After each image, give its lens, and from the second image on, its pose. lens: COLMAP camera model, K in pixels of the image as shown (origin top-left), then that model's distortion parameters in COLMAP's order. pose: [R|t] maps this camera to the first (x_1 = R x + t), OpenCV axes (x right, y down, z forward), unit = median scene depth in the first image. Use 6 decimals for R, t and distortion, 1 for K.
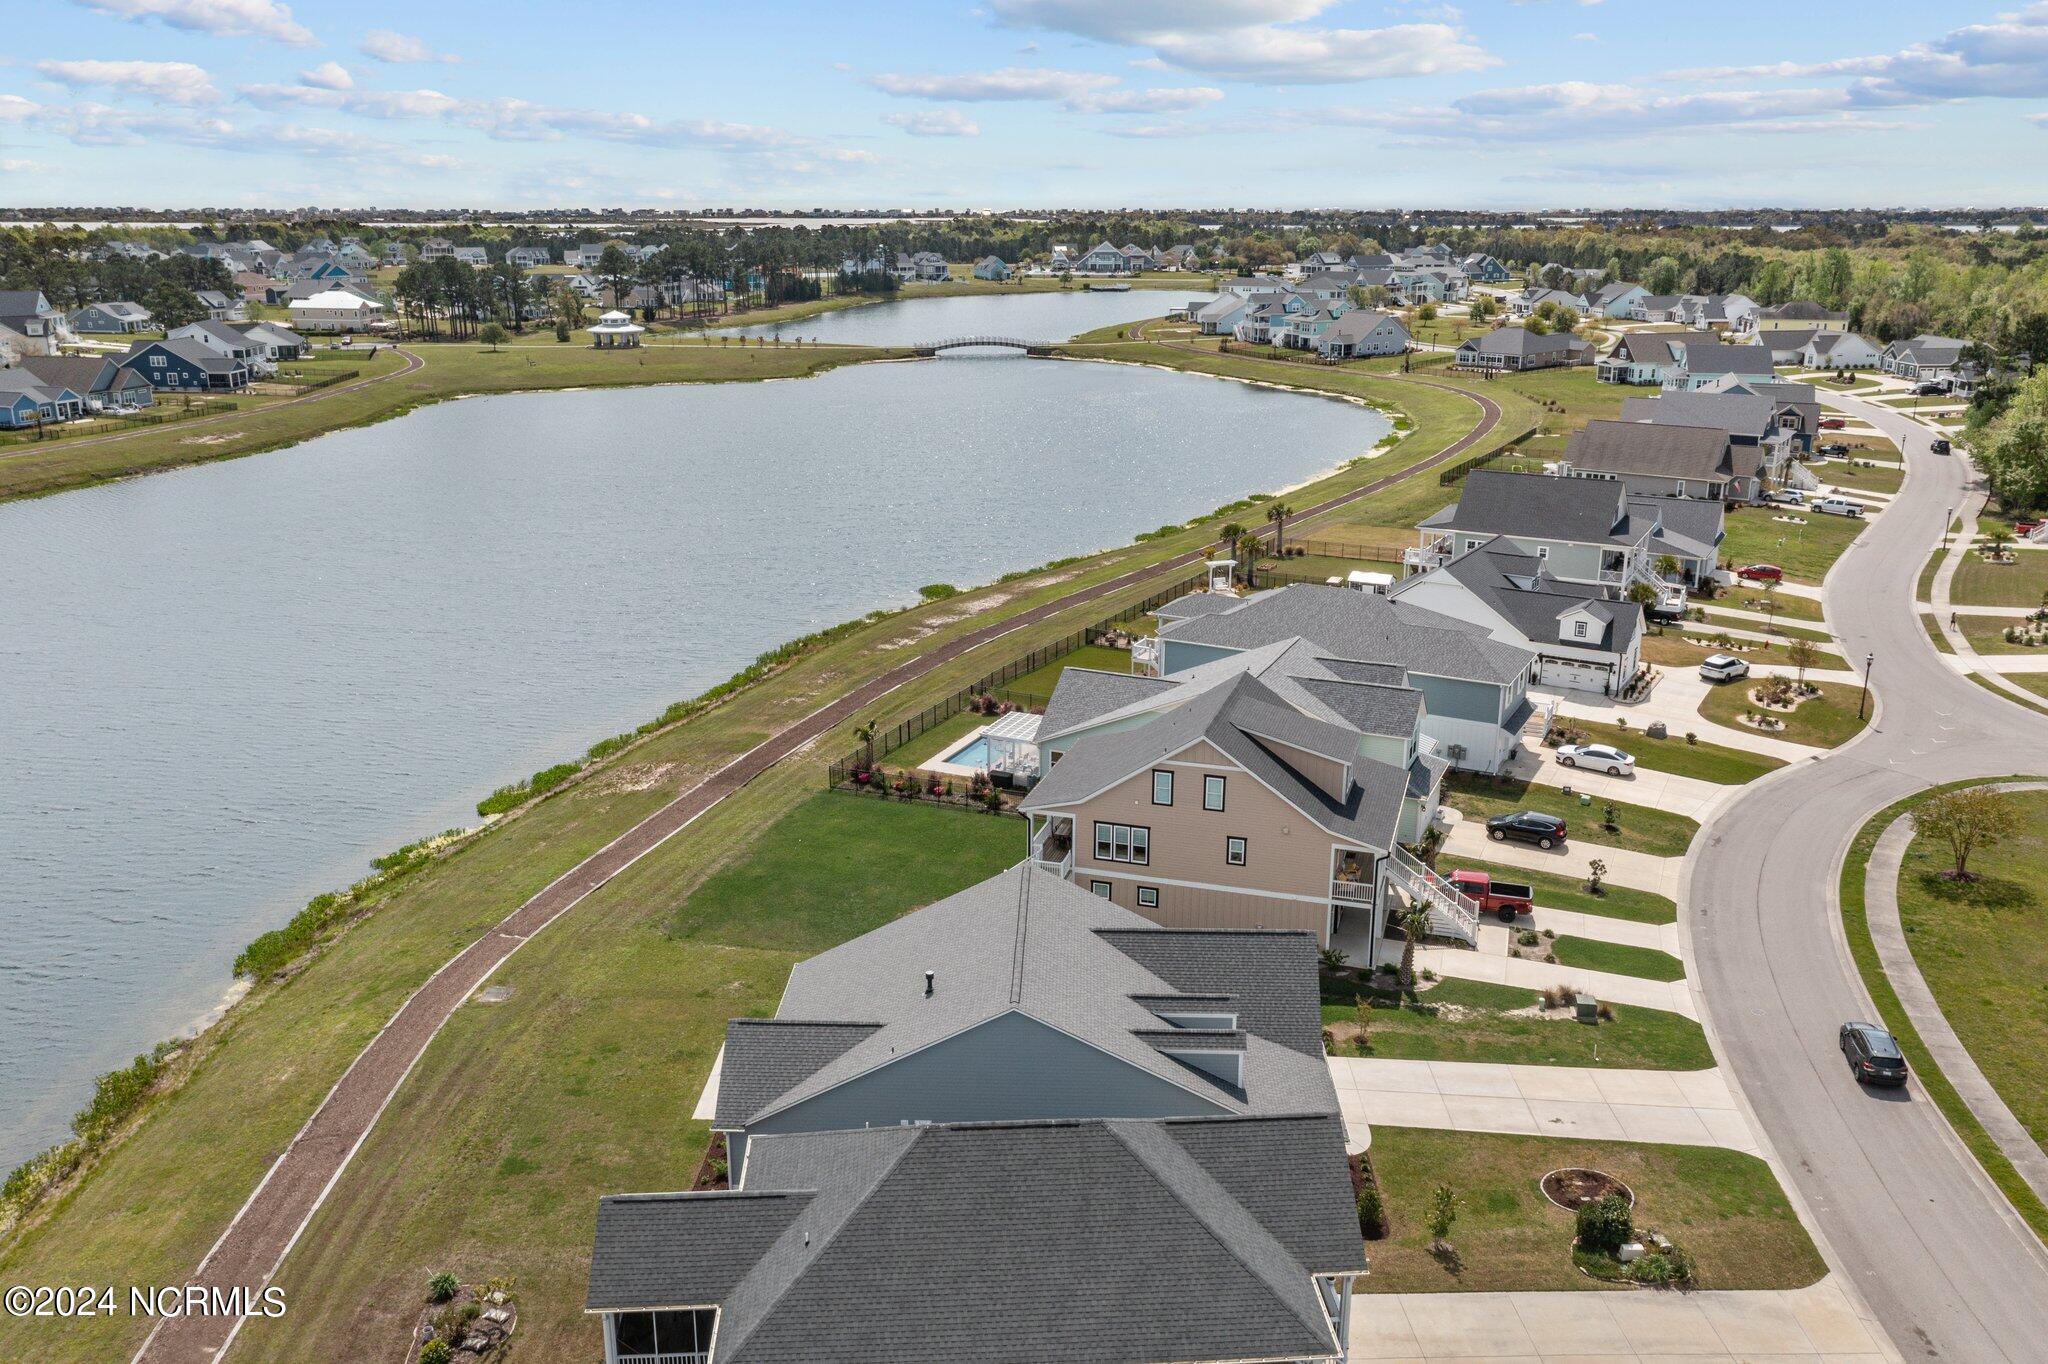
lens RADIAL K [[1657.4, 0, 1032.7], [0, 1657.4, 677.5], [0, 0, 1]] dist [-0.010763, 0.014068]
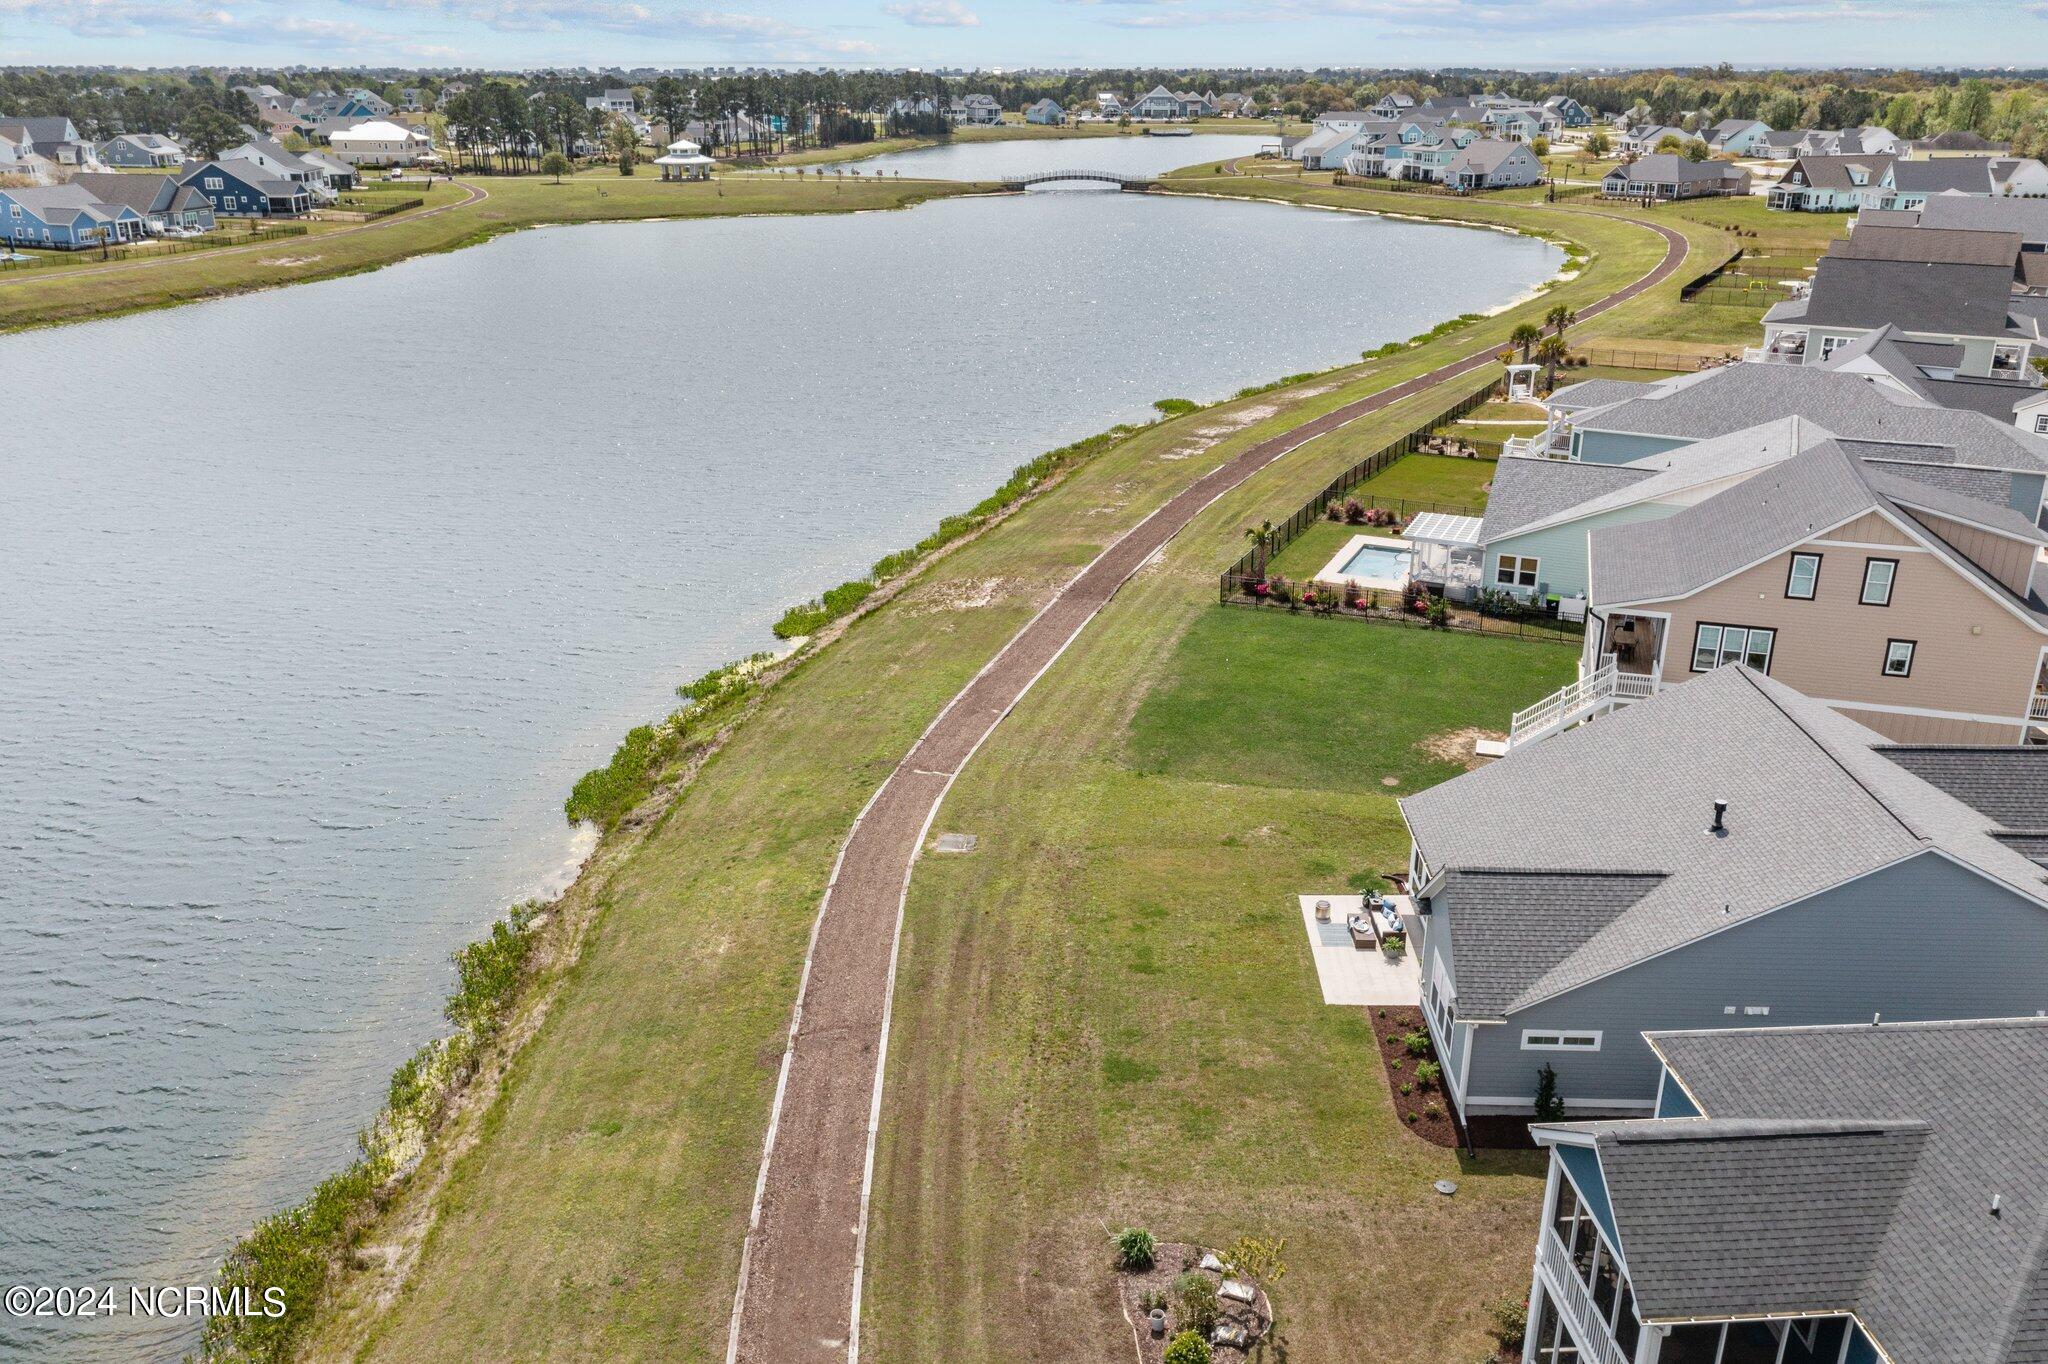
lens RADIAL K [[1657.4, 0, 1020.1], [0, 1657.4, 678.2], [0, 0, 1]] dist [-0.010763, 0.014068]
pose [[0.999999, -0.000511, -0.001478, -0.149204], [0.000616, 0.997395, 0.072126, 0.030579], [0.001437, -0.072127, 0.997394, 0.122394]]
